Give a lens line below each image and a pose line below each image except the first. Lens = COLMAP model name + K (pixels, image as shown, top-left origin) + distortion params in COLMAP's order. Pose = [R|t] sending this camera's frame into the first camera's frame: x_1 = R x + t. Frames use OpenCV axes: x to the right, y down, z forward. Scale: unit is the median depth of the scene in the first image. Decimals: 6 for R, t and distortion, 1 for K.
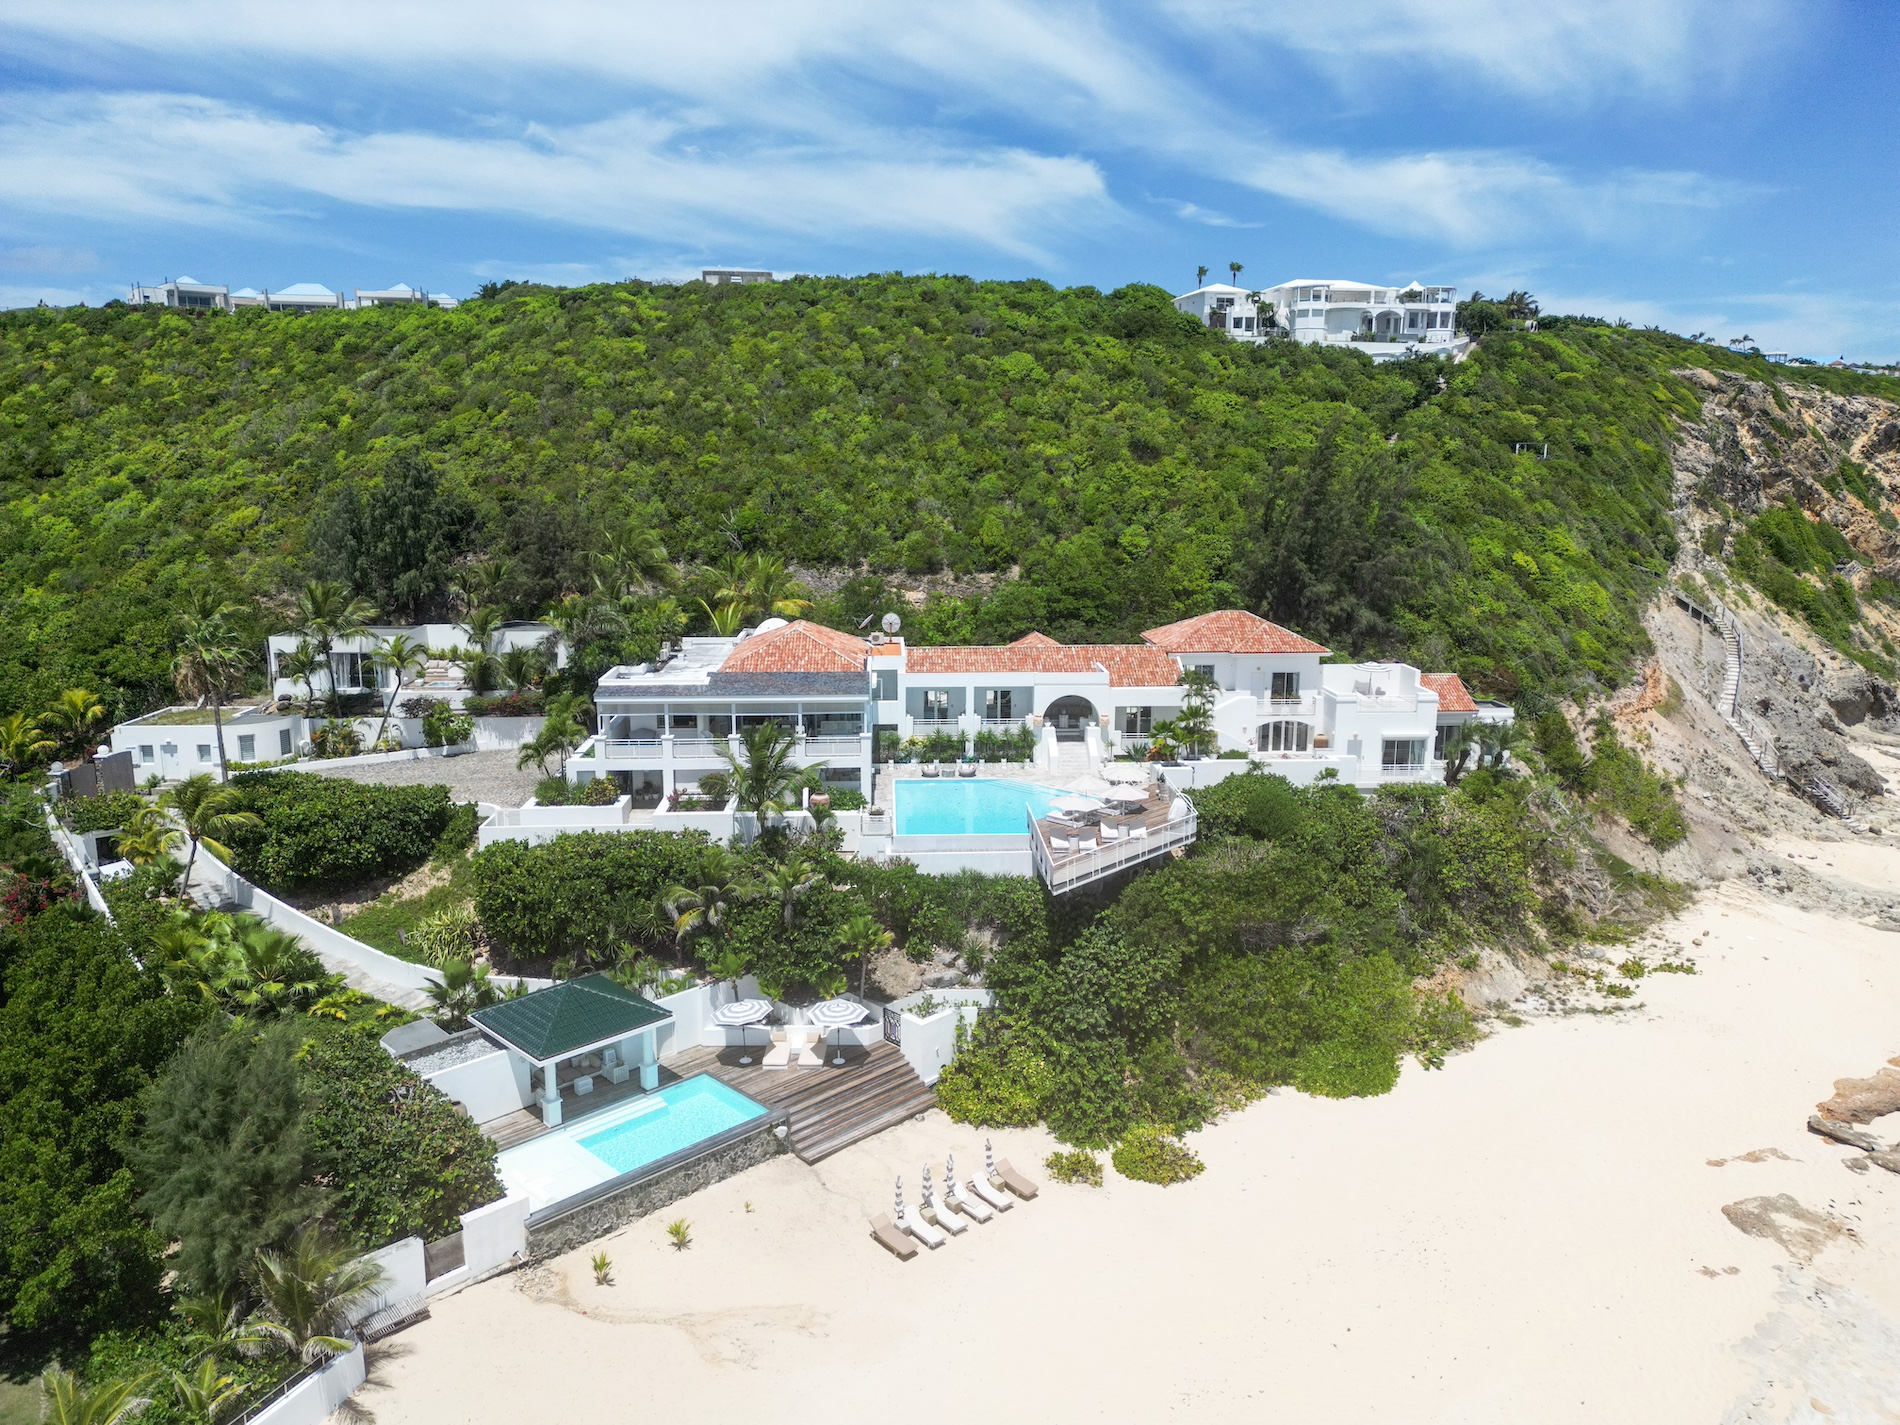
lens RADIAL K [[1320.9, 0, 941.9], [0, 1320.9, 716.4], [0, 0, 1]] dist [0.084820, -0.091074]
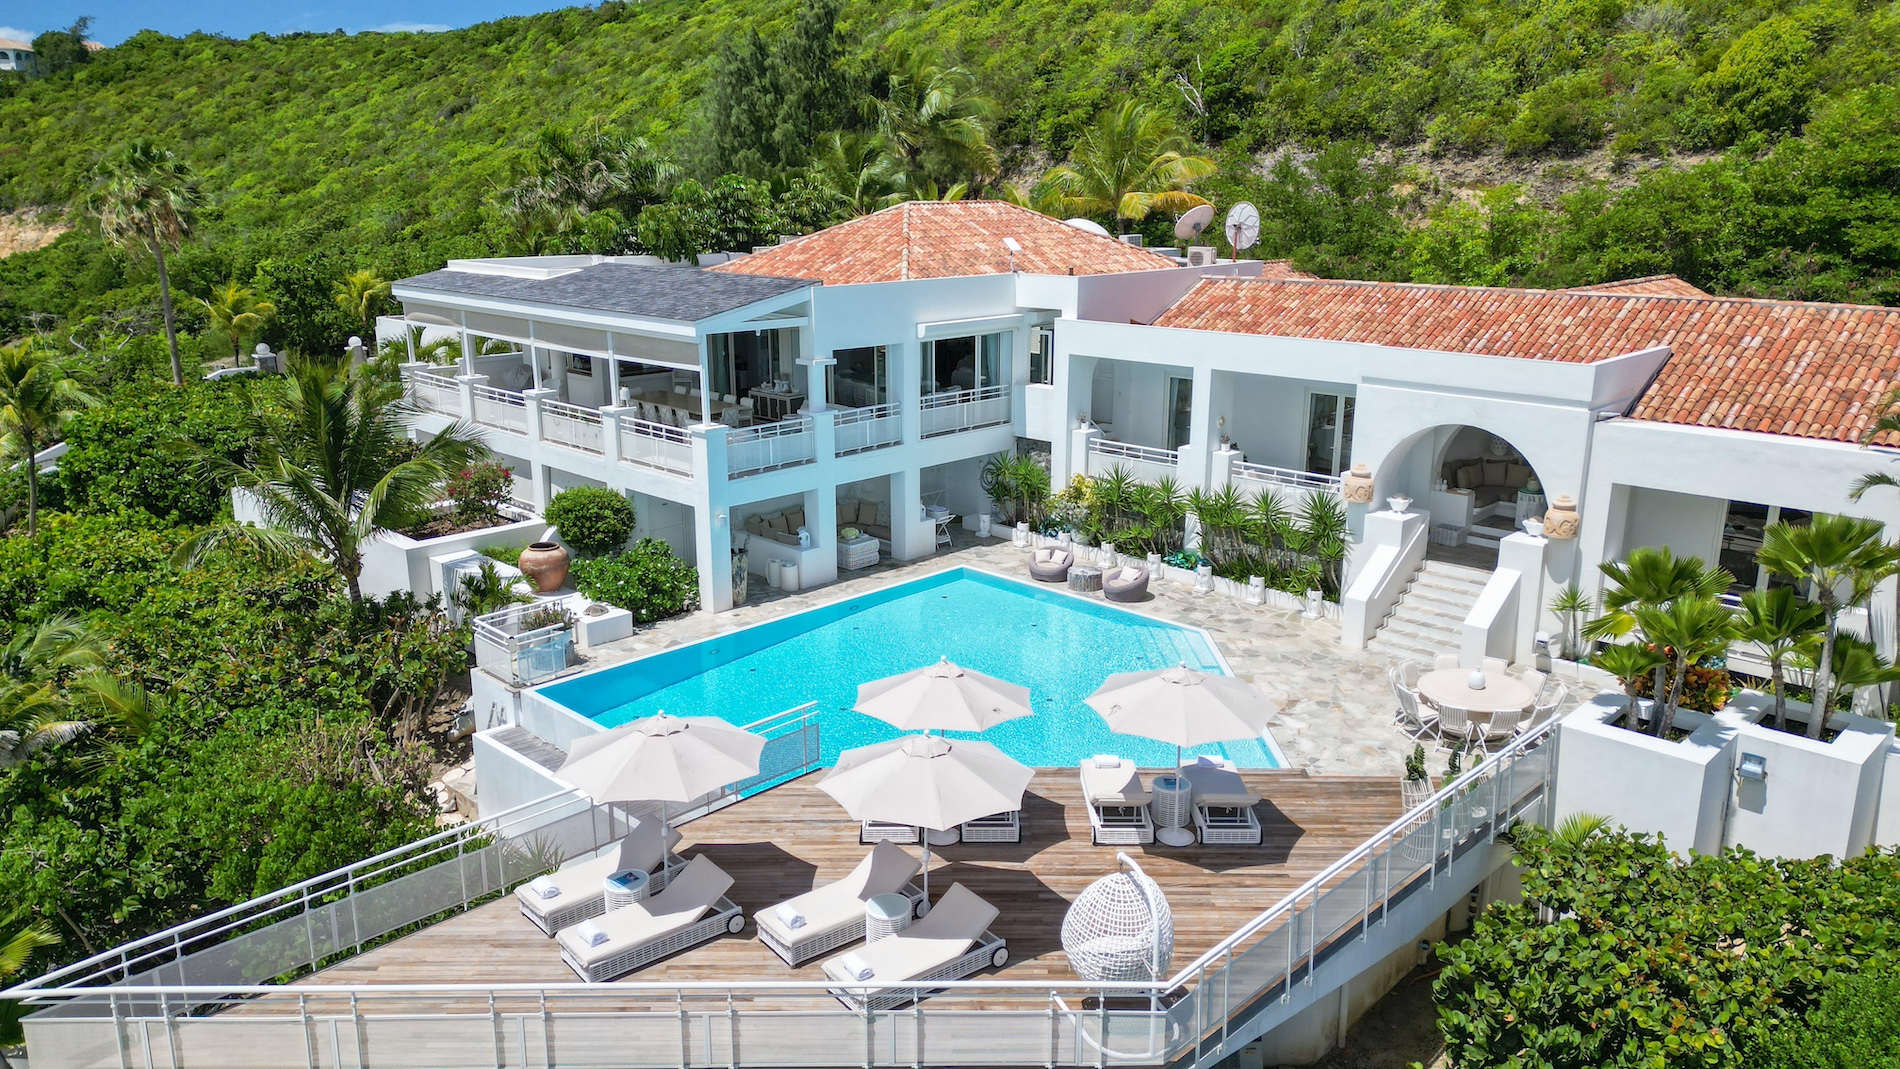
lens RADIAL K [[1328.9, 0, 942.5], [0, 1328.9, 525.4], [0, 0, 1]] dist [0.095169, -0.102693]
pose [[0.679860, 0.182107, -0.710371, 0.279596], [-0.141449, 0.983050, 0.116636, -0.013852], [0.719571, 0.021185, 0.694096, 0.764997]]
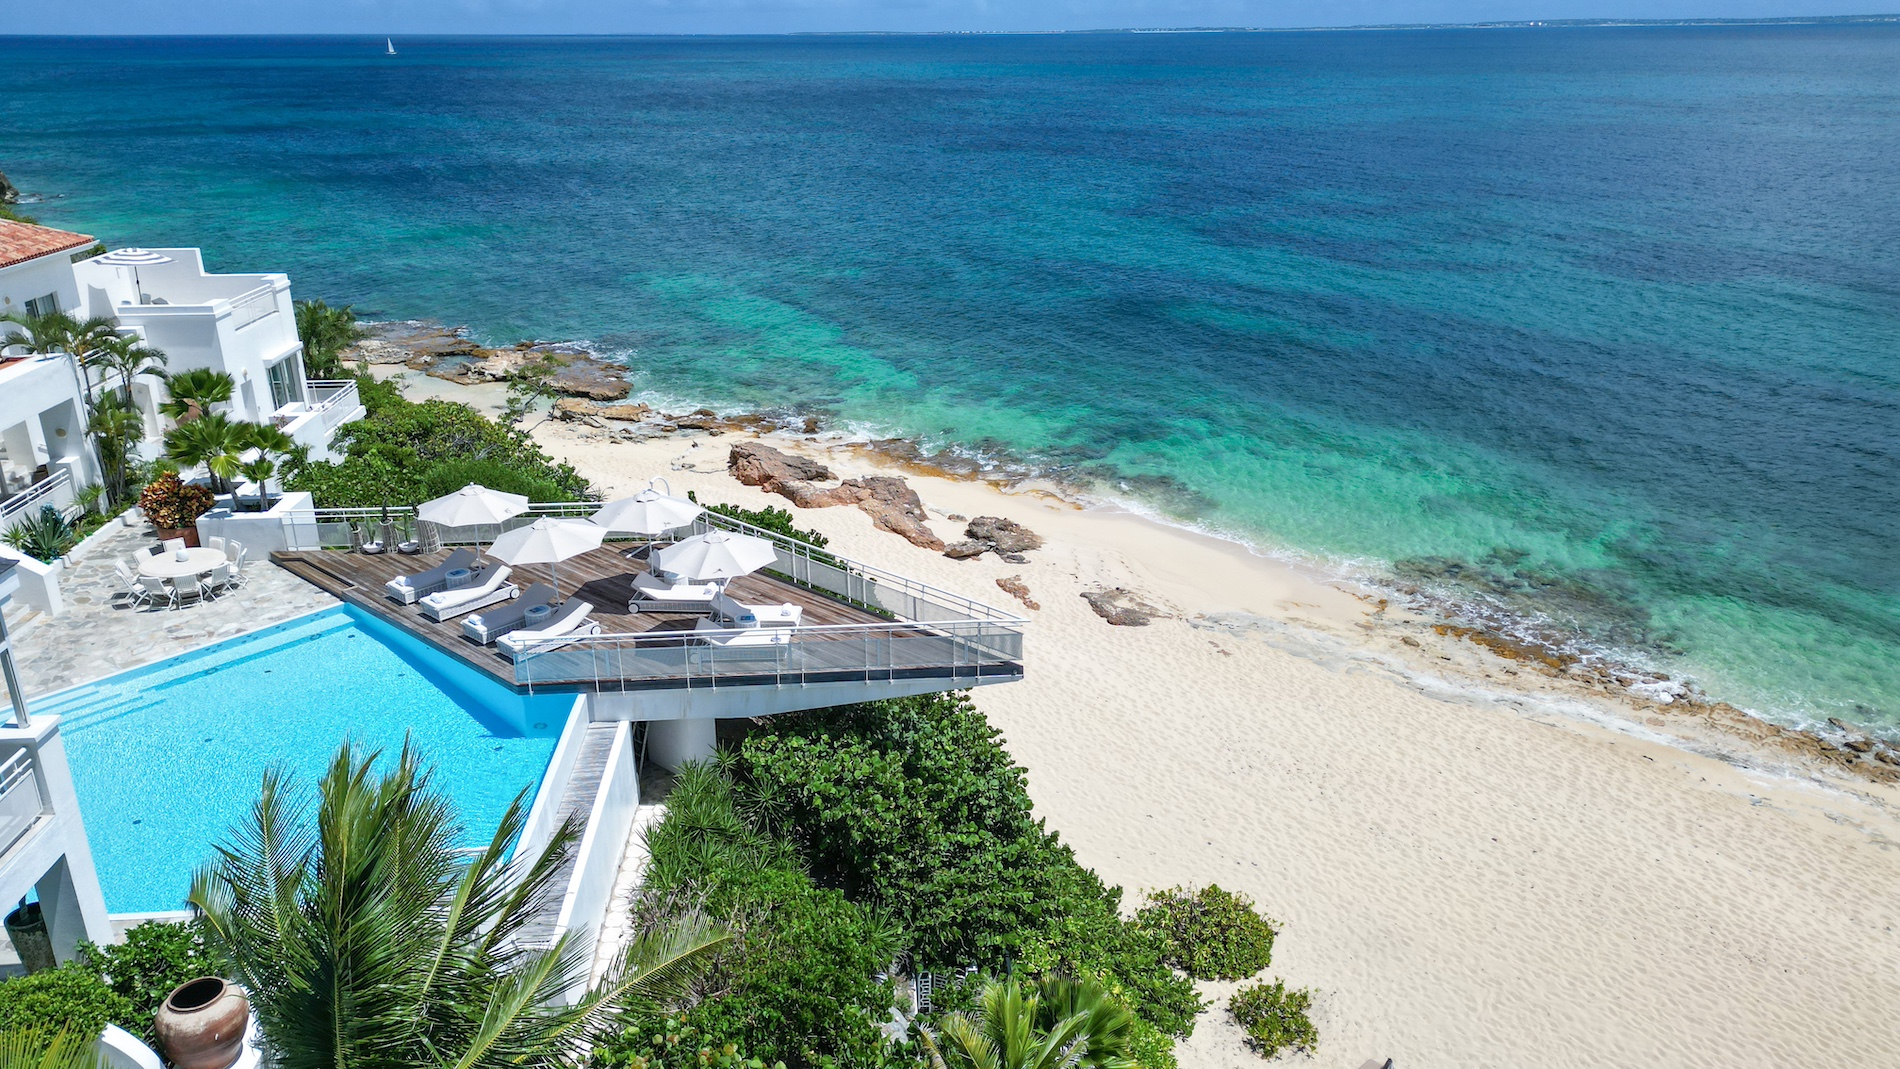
lens RADIAL K [[1328.9, 0, 942.5], [0, 1328.9, 525.4], [0, 0, 1]] dist [0.095169, -0.102693]
pose [[-0.026535, -0.346886, 0.937532, -0.284154], [0.203258, 0.916398, 0.344820, -0.072077], [-0.978765, 0.199711, 0.046191, 0.803936]]
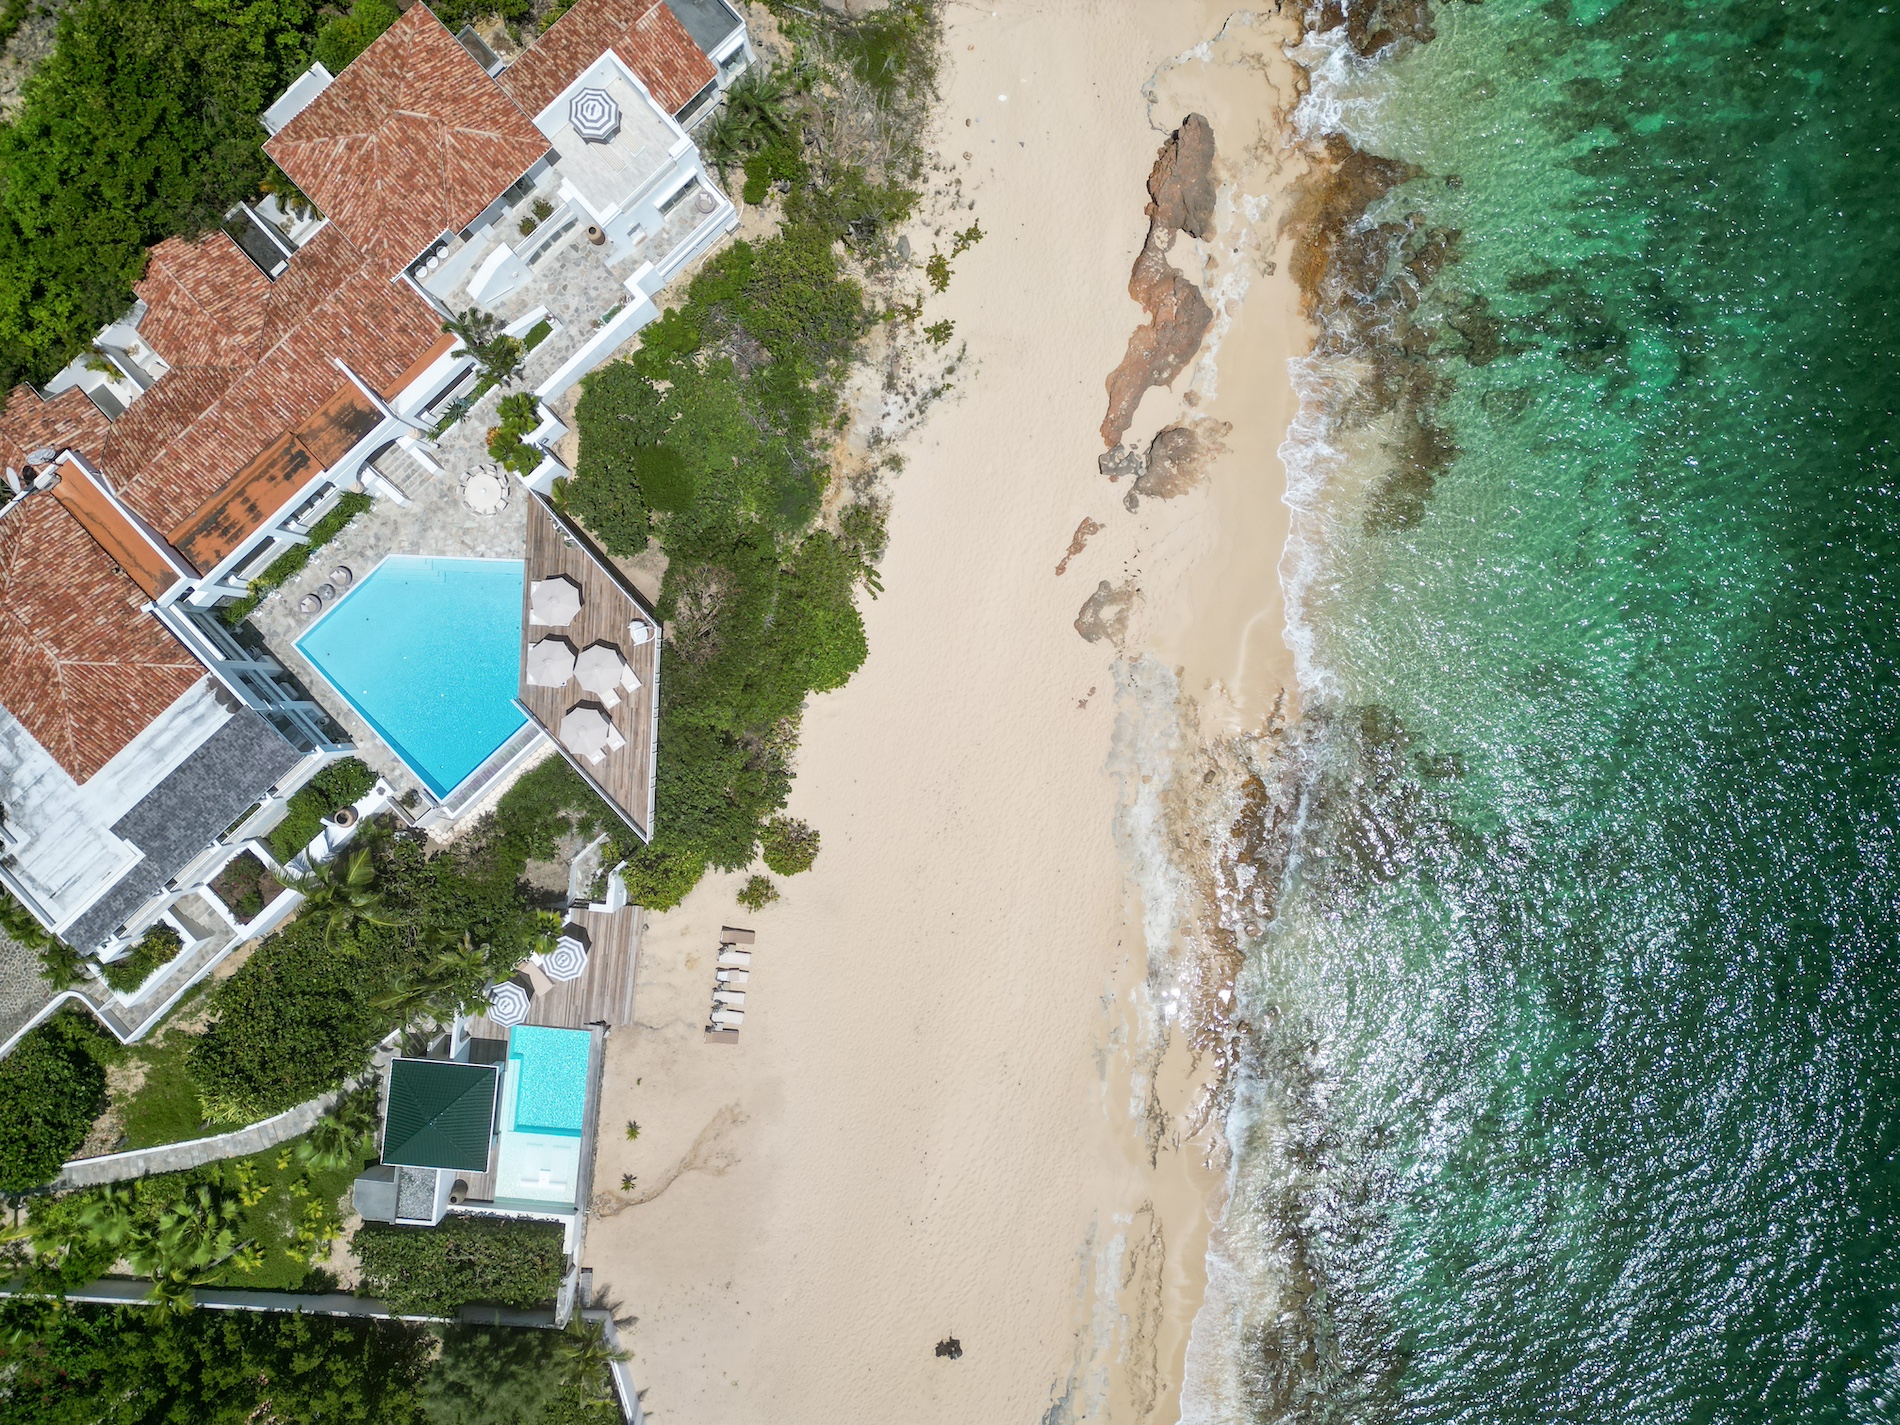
lens RADIAL K [[1320.9, 0, 941.9], [0, 1320.9, 716.4], [0, 0, 1]] dist [0.084820, -0.091074]
pose [[0.762100, -0.647455, -0.002517, 0.298612], [0.125576, 0.143996, 0.981578, -0.866246], [-0.635165, -0.748376, 0.191044, 0.545451]]
